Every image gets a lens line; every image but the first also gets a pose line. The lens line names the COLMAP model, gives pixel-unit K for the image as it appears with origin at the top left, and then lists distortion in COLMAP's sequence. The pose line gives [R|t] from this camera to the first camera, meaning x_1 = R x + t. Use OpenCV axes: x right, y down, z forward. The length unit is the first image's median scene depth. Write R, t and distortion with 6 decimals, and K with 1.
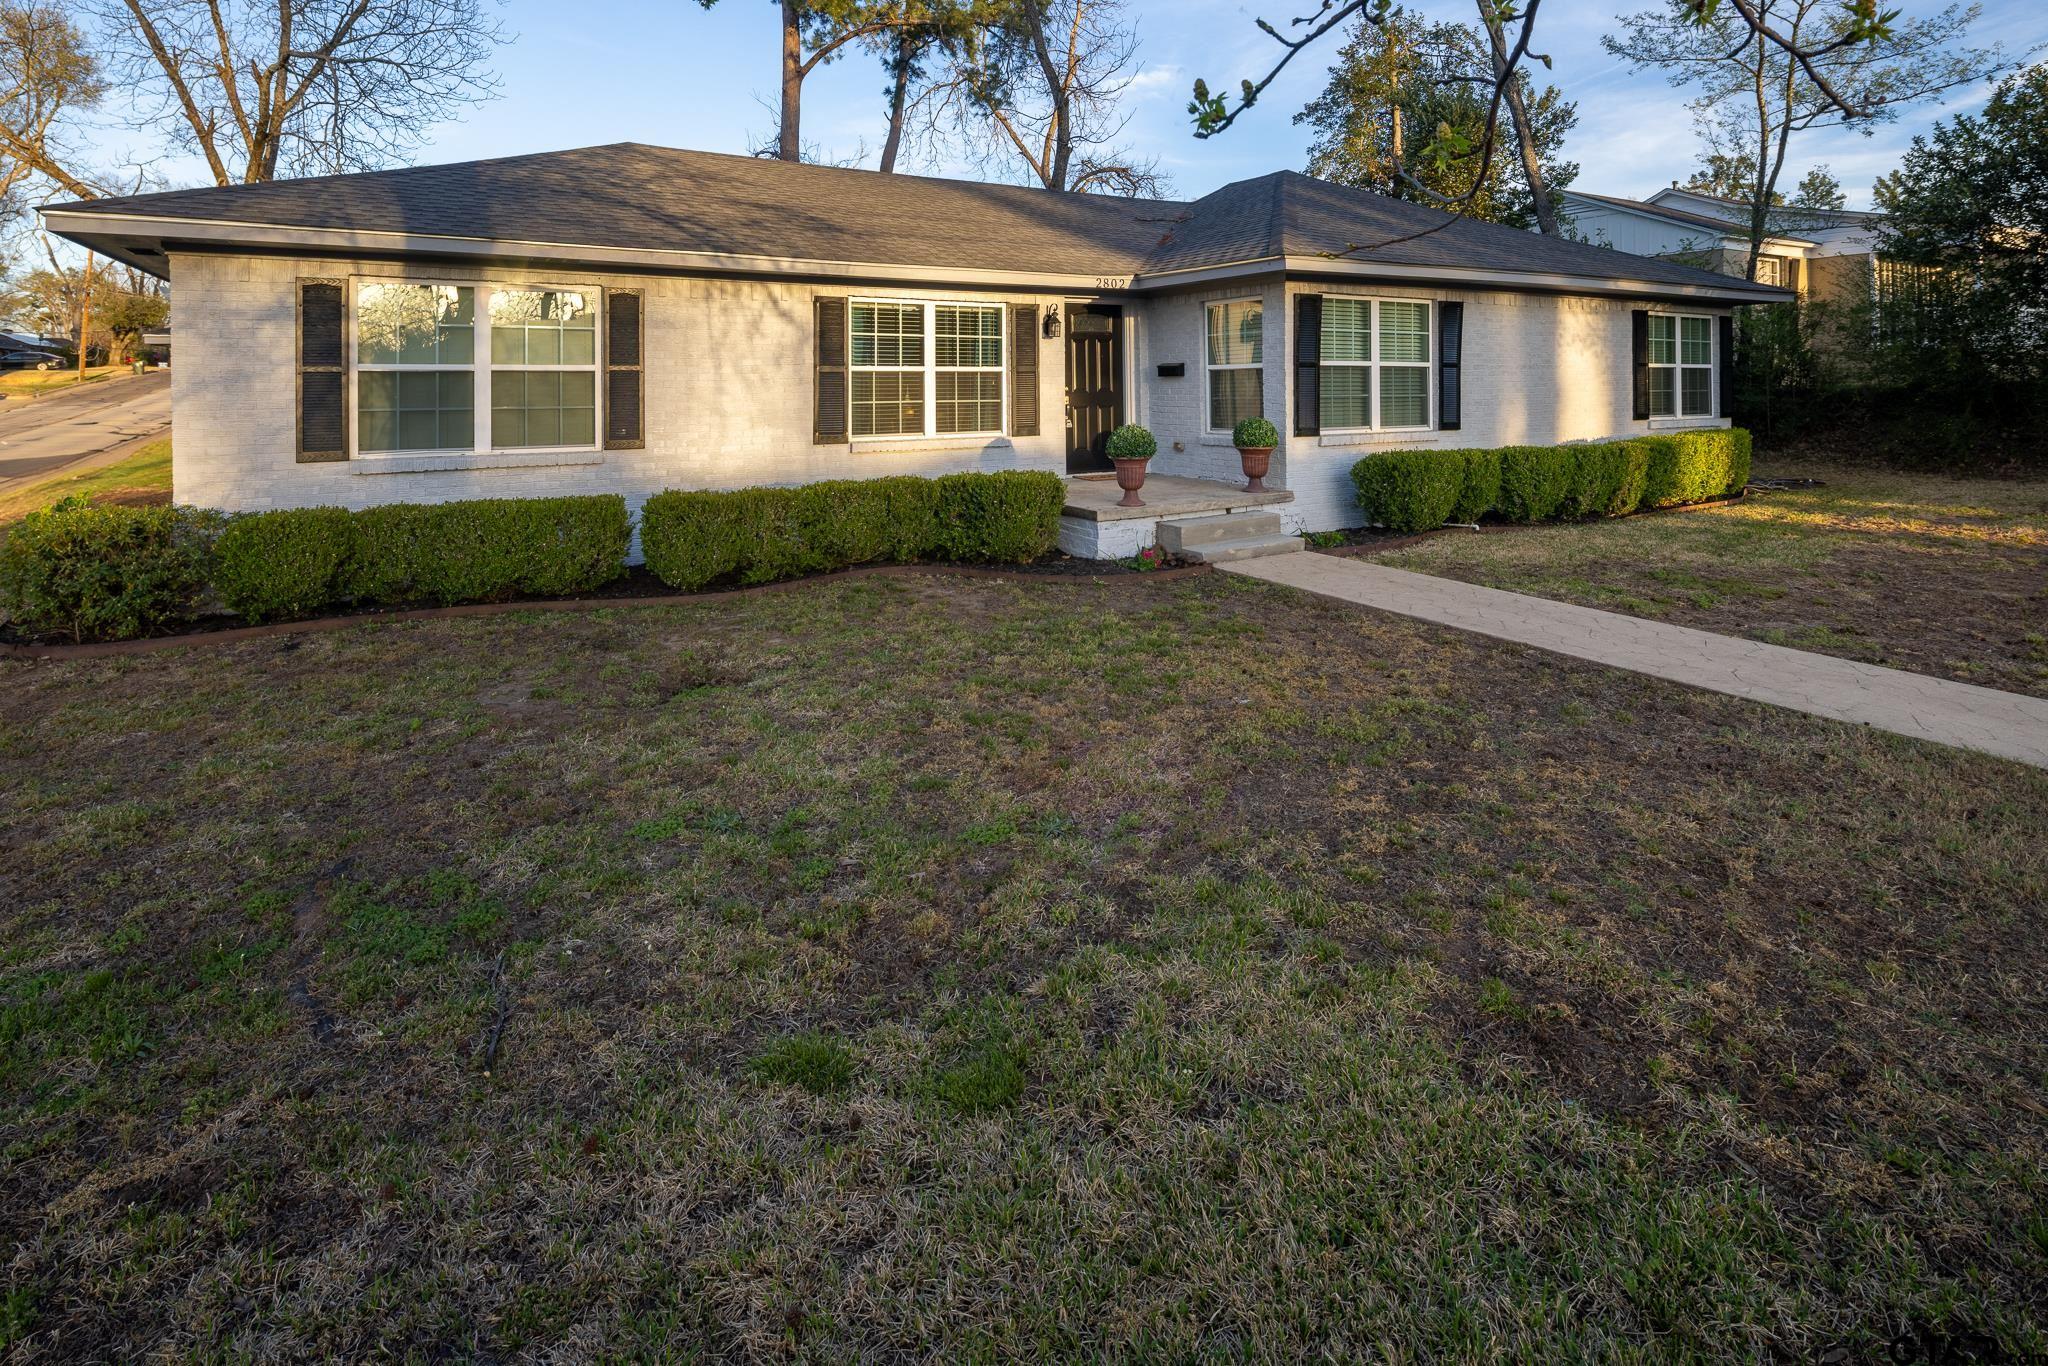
lens RADIAL K [[981.3, 0, 1001.7], [0, 981.3, 390.9], [0, 0, 1]] dist [0.010551, -0.003229]
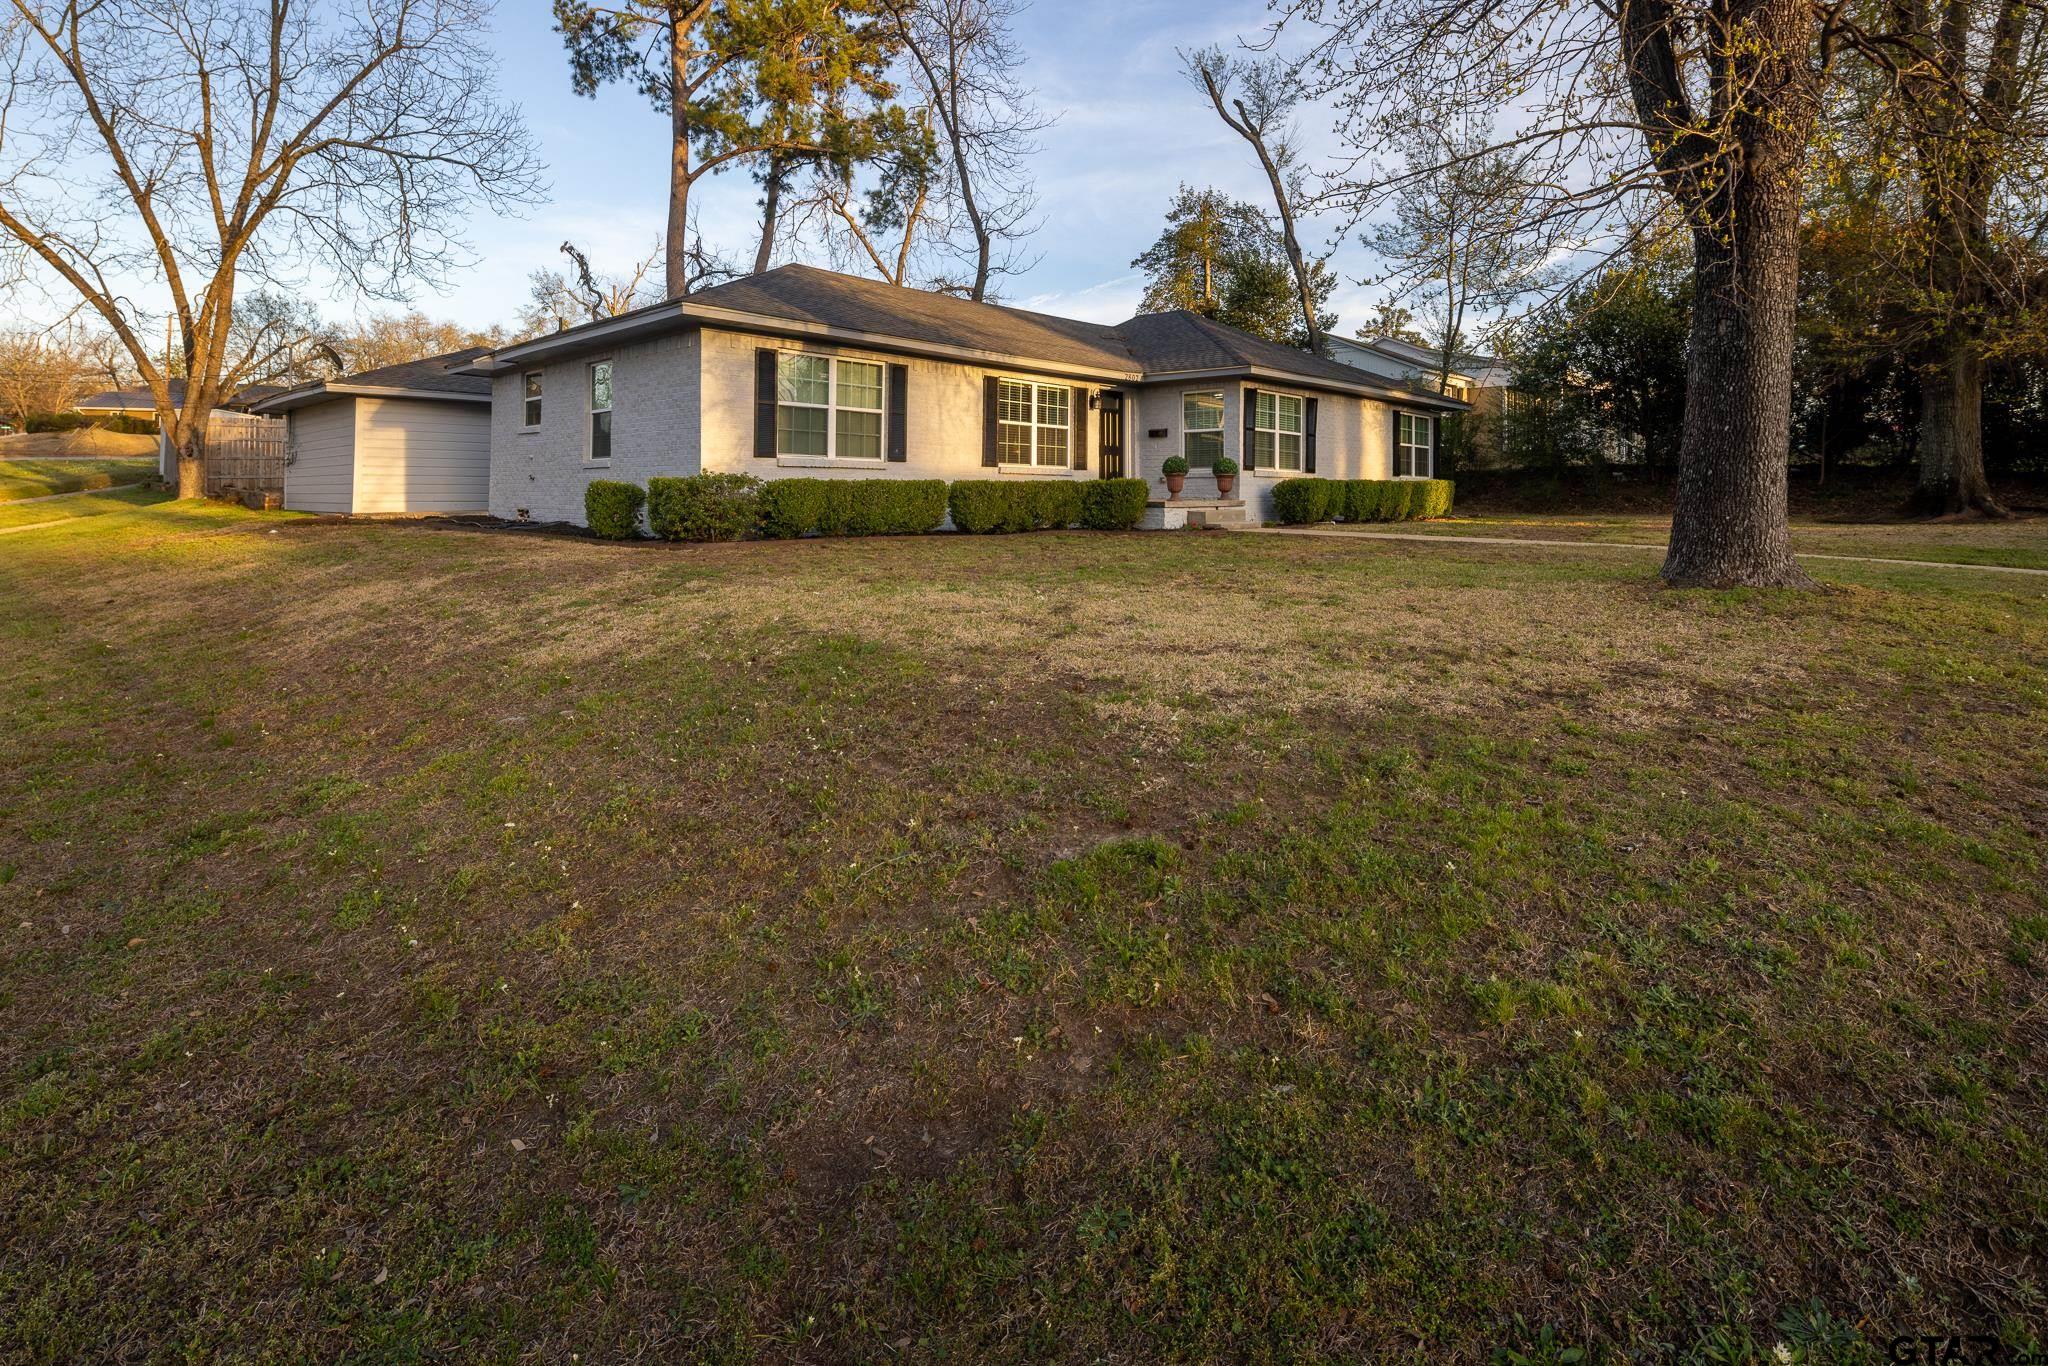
lens RADIAL K [[981.3, 0, 1000.8], [0, 981.3, 486.1], [0, 0, 1]] dist [0.010551, -0.003229]
pose [[0.964866, 0.020335, 0.261956, -0.527914], [-0.017370, 0.999756, -0.013628, 0.098287], [-0.262169, 0.008599, 0.964984, -0.525216]]
